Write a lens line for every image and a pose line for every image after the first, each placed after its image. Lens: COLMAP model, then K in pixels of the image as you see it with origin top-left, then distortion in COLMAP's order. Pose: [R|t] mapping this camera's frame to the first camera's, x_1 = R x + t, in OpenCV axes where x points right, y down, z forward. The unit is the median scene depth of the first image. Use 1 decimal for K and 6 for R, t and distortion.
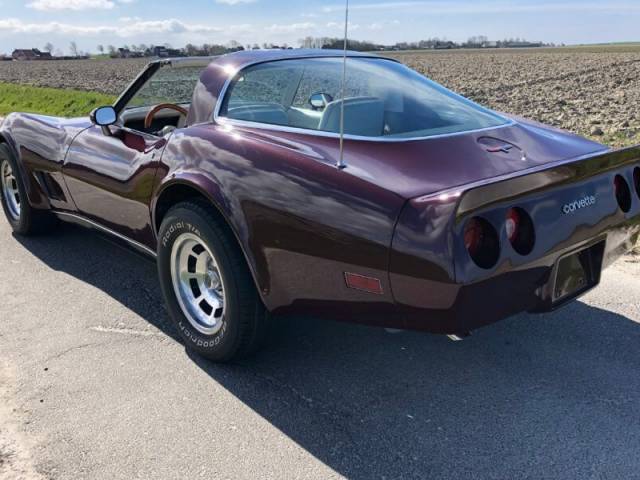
lens RADIAL K [[619.8, 0, 333.8], [0, 619.8, 242.1], [0, 0, 1]] dist [-0.000645, 0.016809]
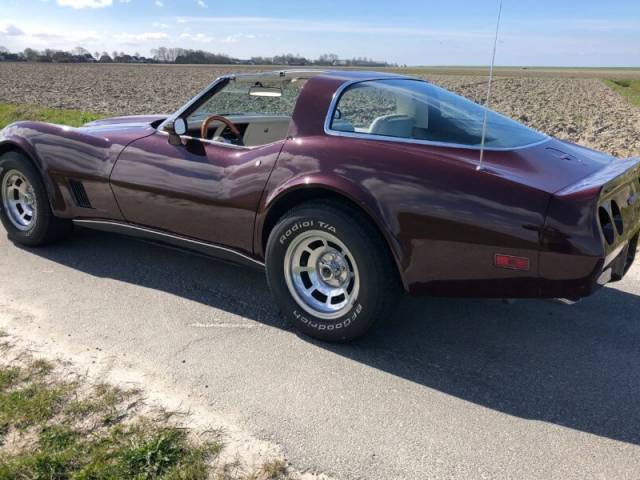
lens RADIAL K [[619.8, 0, 333.8], [0, 619.8, 242.1], [0, 0, 1]] dist [-0.000645, 0.016809]
pose [[0.968665, -0.029596, 0.246600, -0.105091], [0.034667, 0.999267, -0.016245, 0.005783], [-0.245939, 0.024285, 0.968981, -0.024716]]
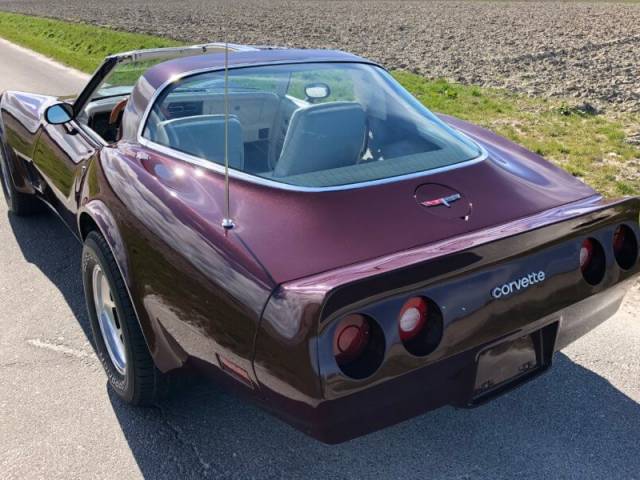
lens RADIAL K [[619.8, 0, 333.8], [0, 619.8, 242.1], [0, 0, 1]] dist [-0.000645, 0.016809]
pose [[0.990083, 0.071162, -0.121127, 0.046916], [-0.060459, 0.994118, 0.089851, -0.033167], [0.126809, -0.081637, 0.988562, 0.030198]]
